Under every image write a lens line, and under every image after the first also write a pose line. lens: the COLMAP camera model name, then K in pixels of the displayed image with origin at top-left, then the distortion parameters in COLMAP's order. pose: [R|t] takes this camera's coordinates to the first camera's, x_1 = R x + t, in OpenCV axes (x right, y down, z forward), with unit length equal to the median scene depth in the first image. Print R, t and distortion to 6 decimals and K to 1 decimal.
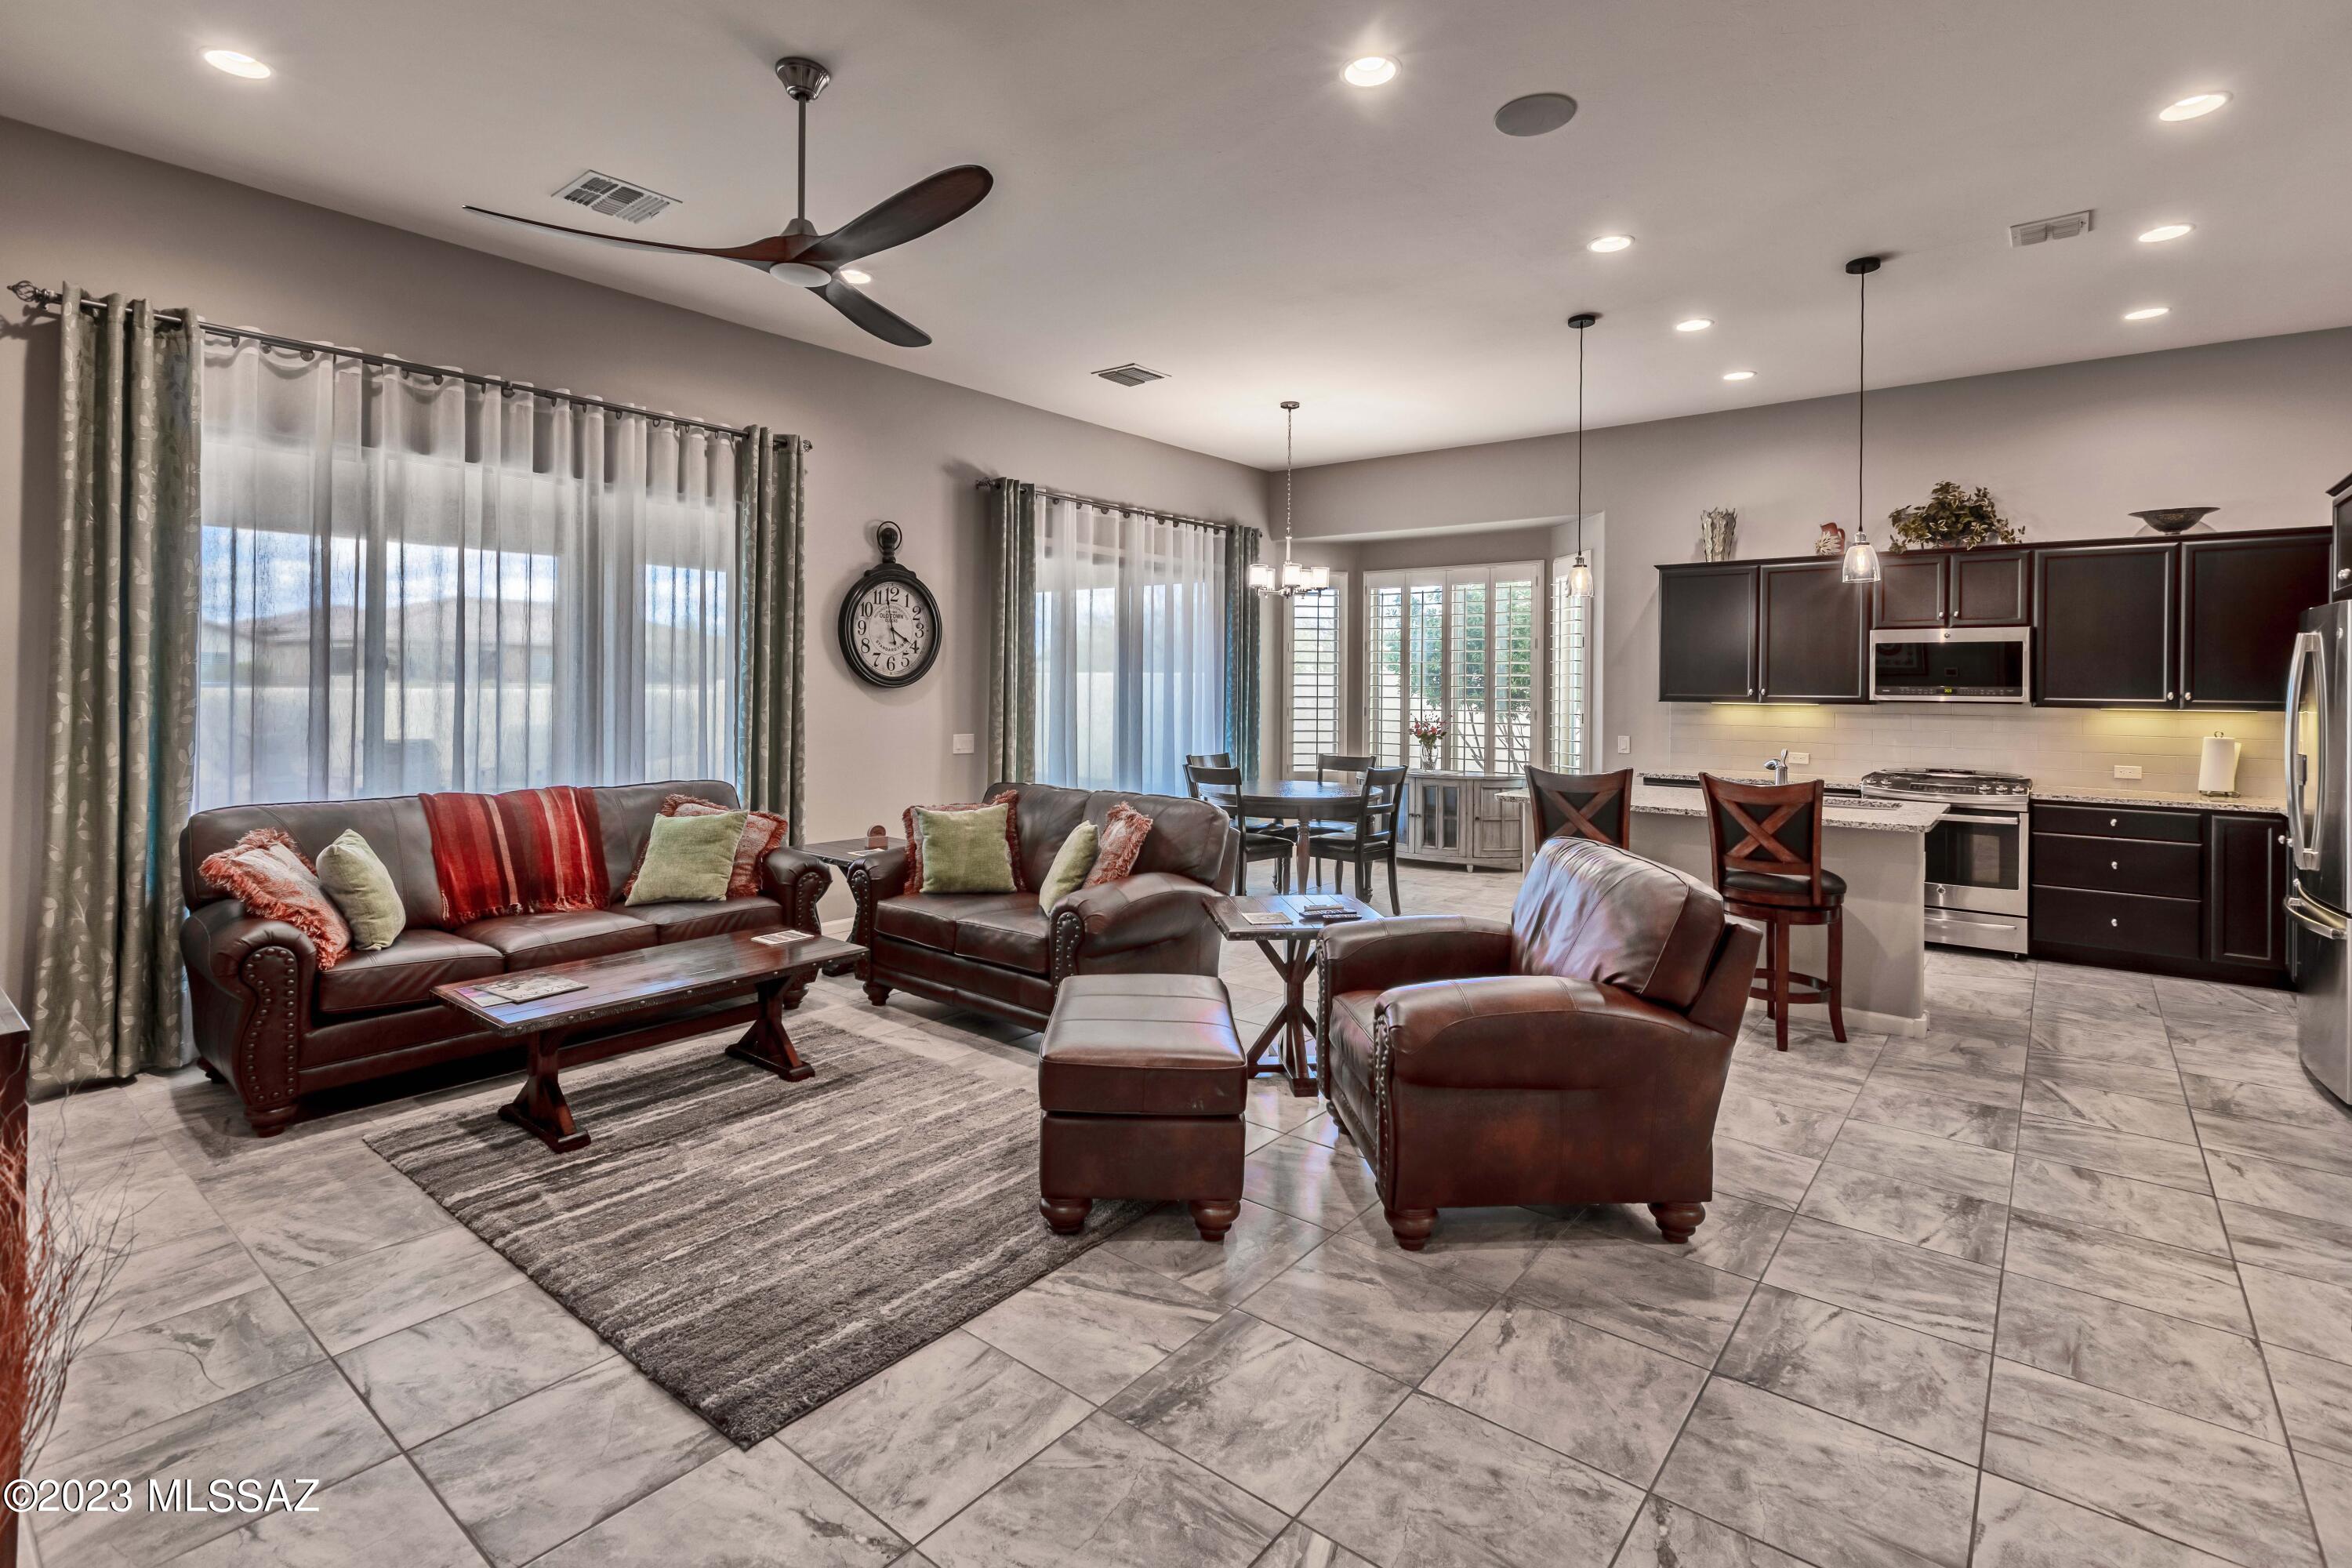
lens RADIAL K [[1133.6, 0, 1204.4], [0, 1133.6, 680.7], [0, 0, 1]] dist [0.003641, -0.000039]
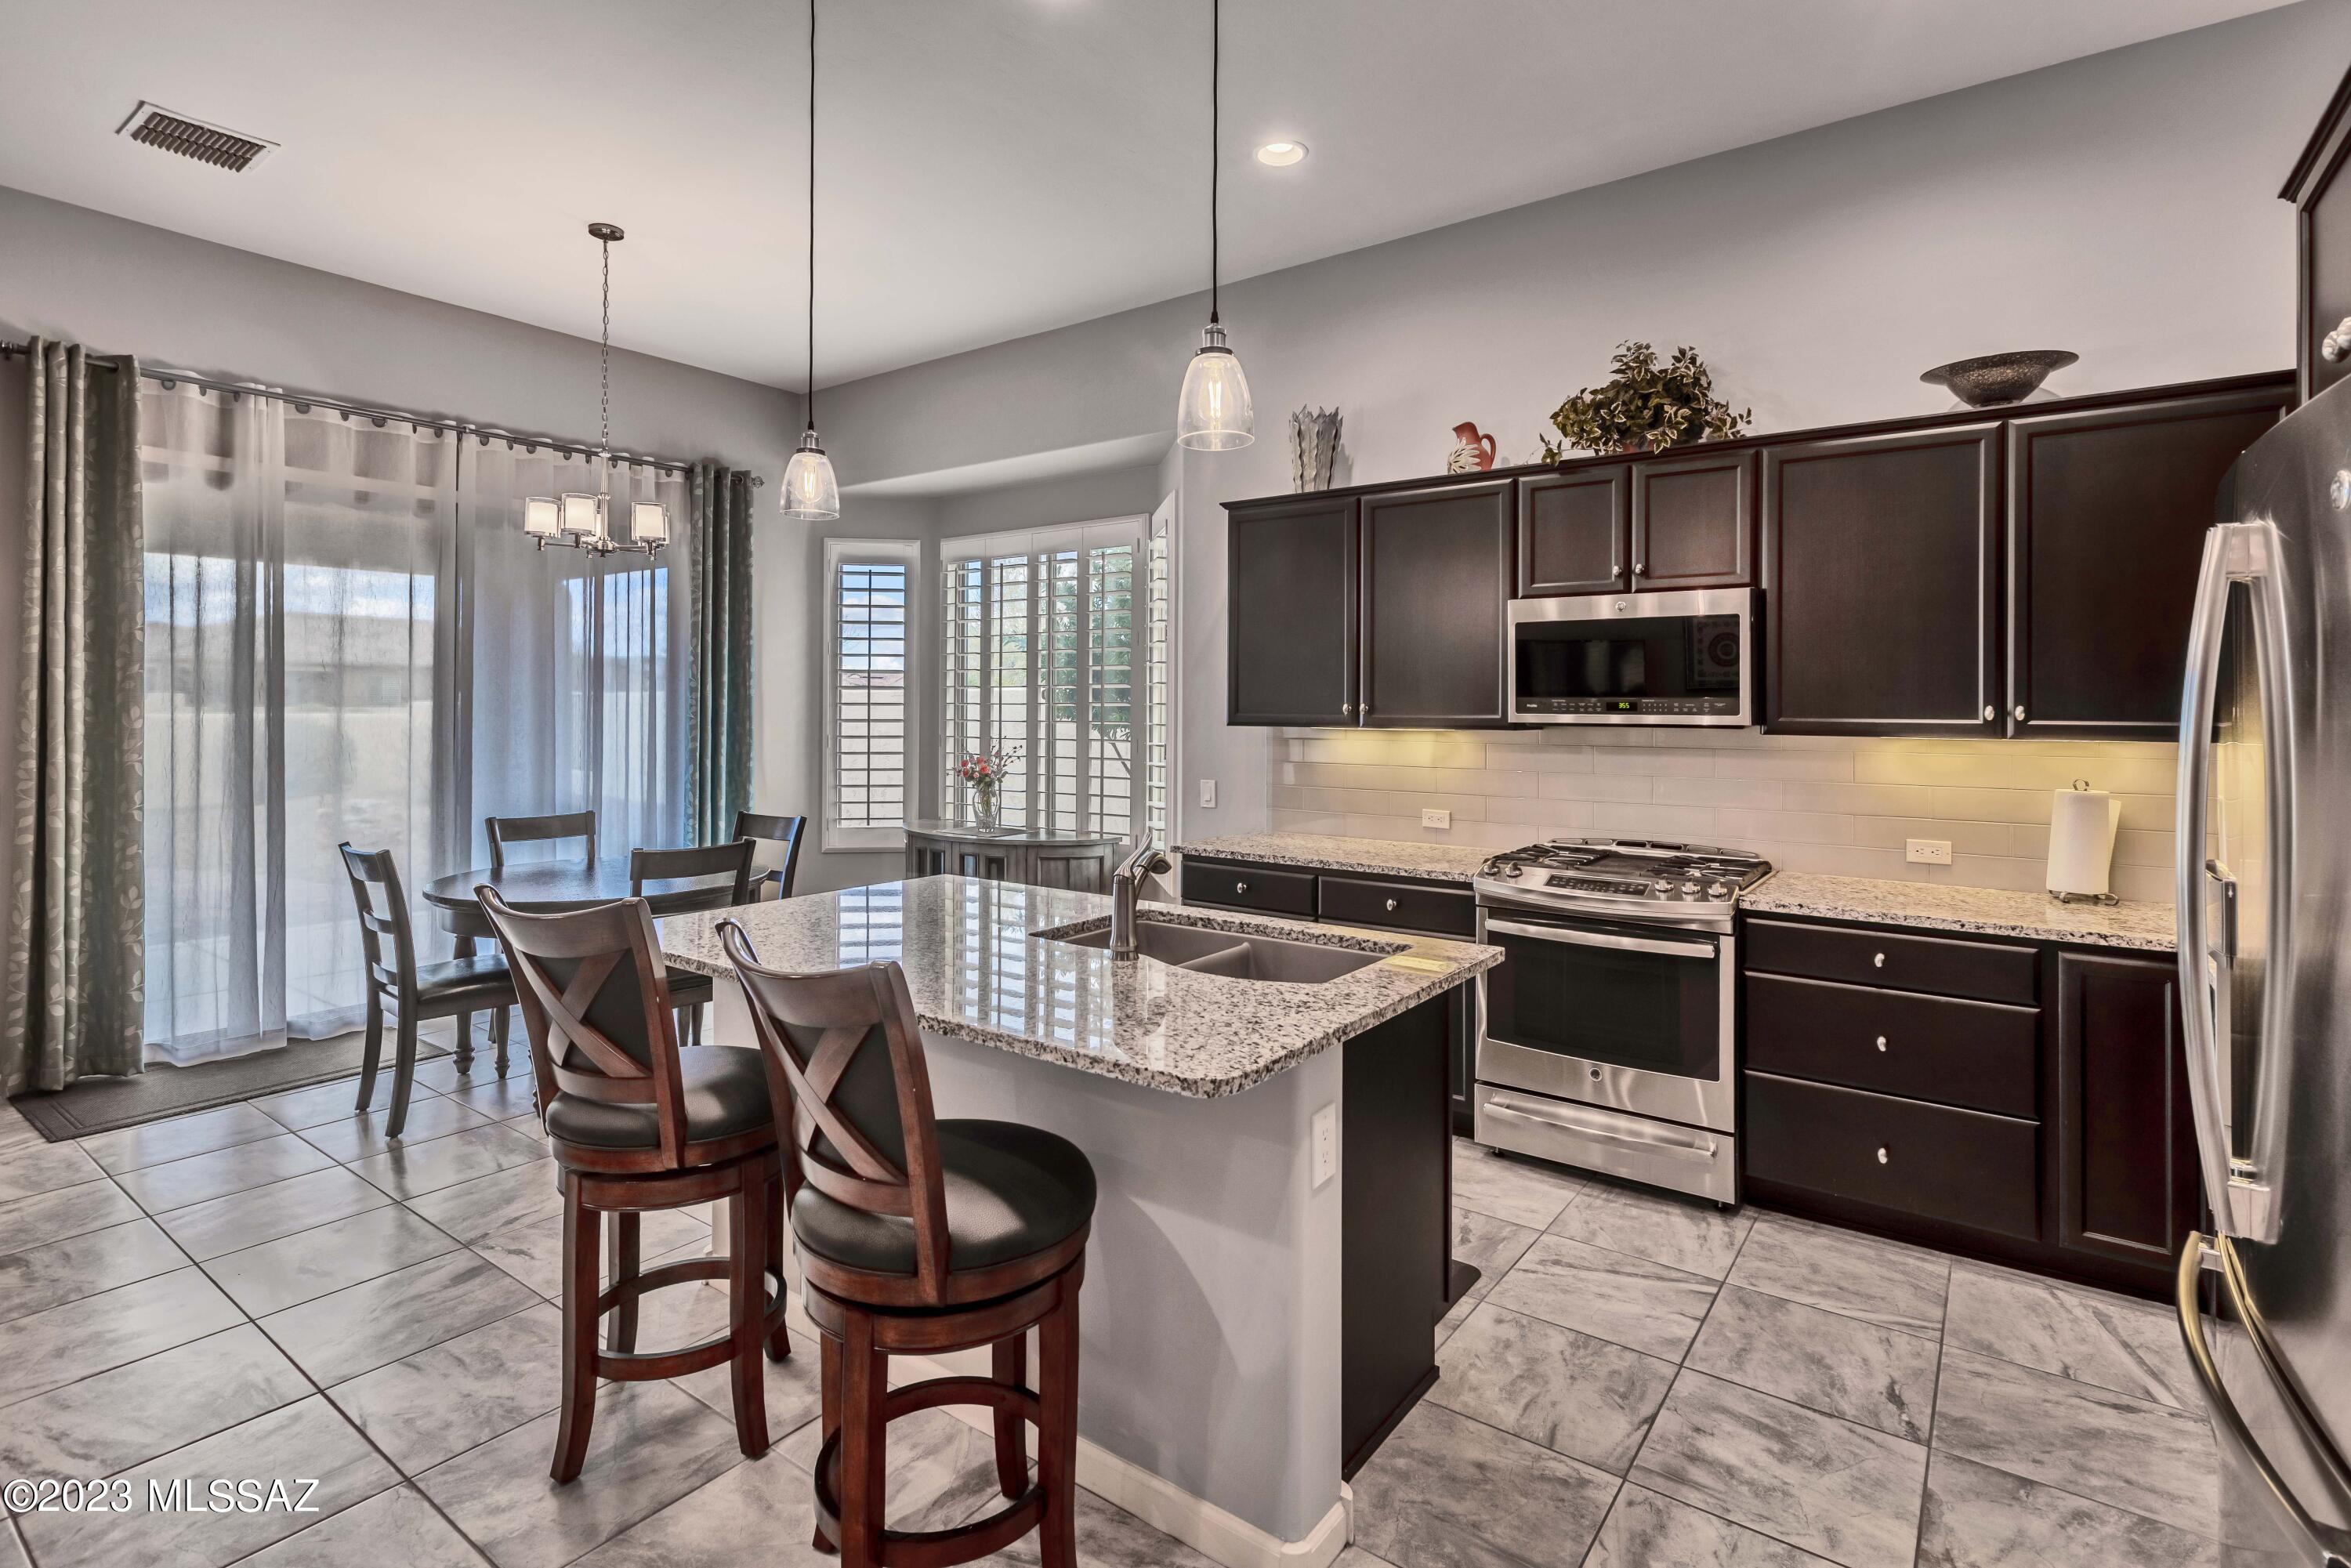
lens RADIAL K [[1133.0, 0, 1233.7], [0, 1133.0, 700.3], [0, 0, 1]] dist [0.003641, -0.000039]
pose [[0.999052, -0.003219, 0.043406, 0.452319], [0.003331, 0.999991, -0.002500, 0.007384], [-0.043398, 0.002642, 0.999054, 0.464950]]
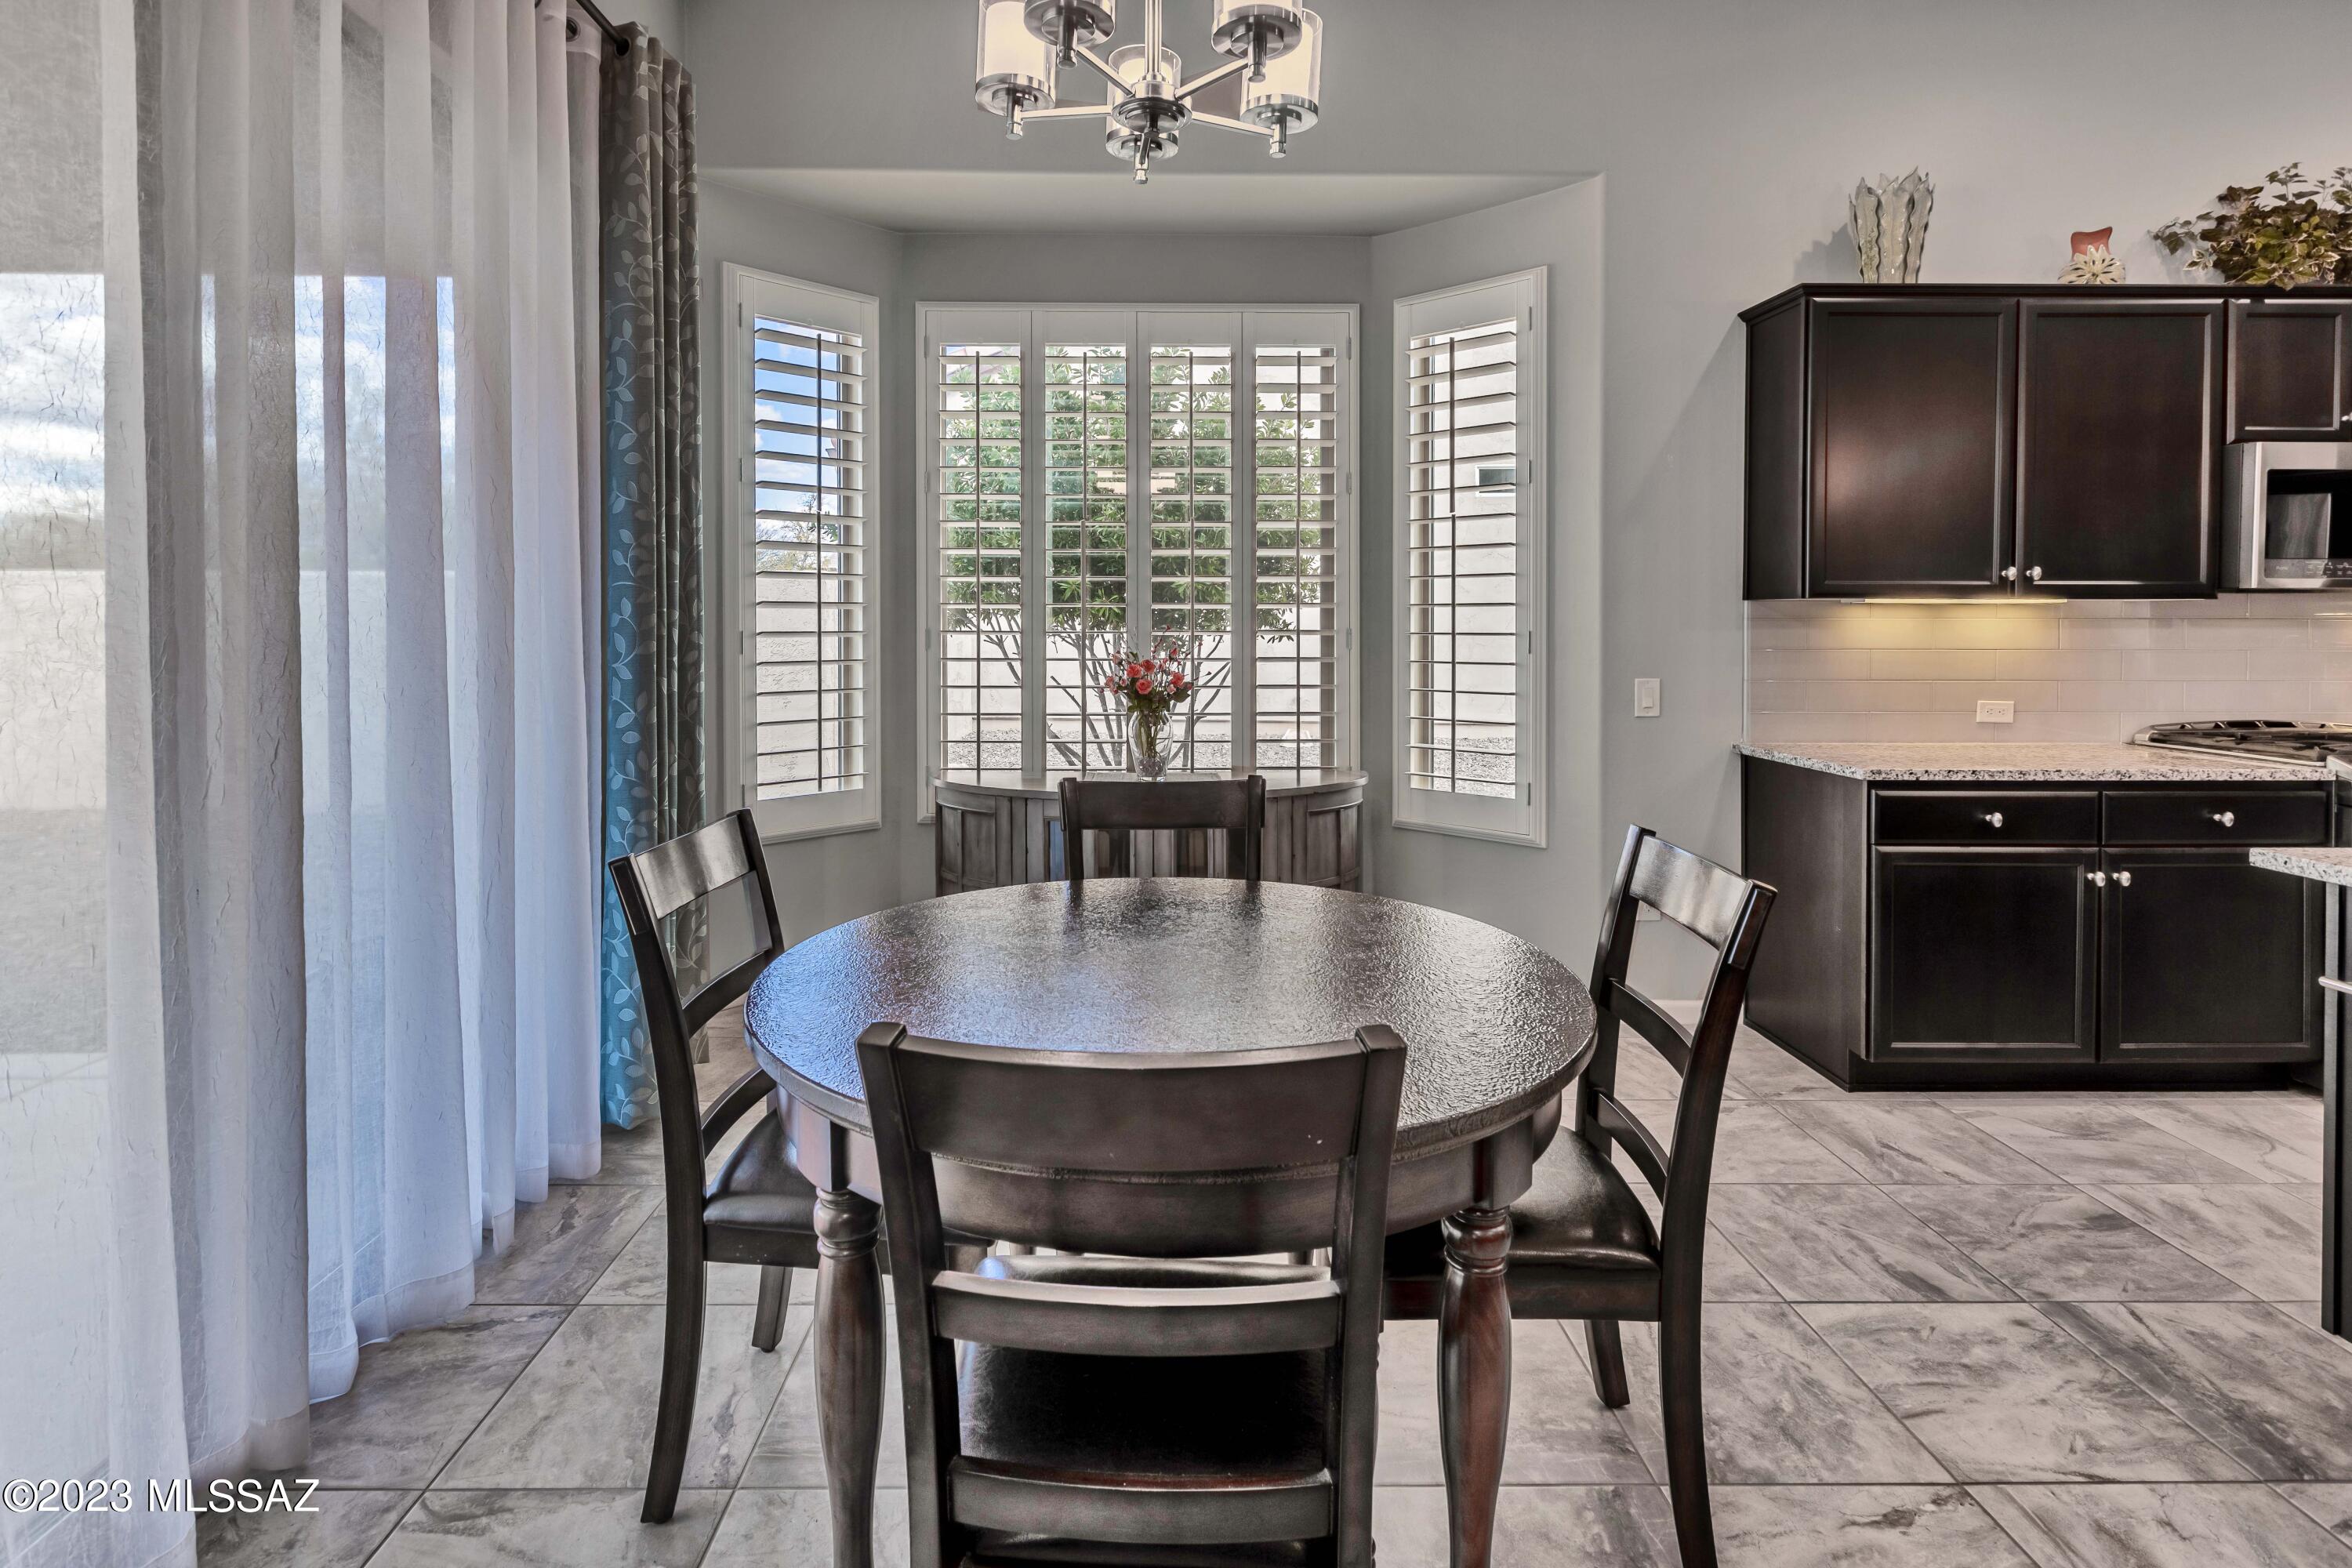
lens RADIAL K [[1133.6, 0, 1197.4], [0, 1133.6, 610.2], [0, 0, 1]] dist [0.003641, -0.000039]
pose [[0.792034, -0.013197, 0.610334, -0.057957], [0.005702, 0.999883, 0.014220, 0.018034], [-0.610450, -0.007782, 0.792017, 0.946966]]
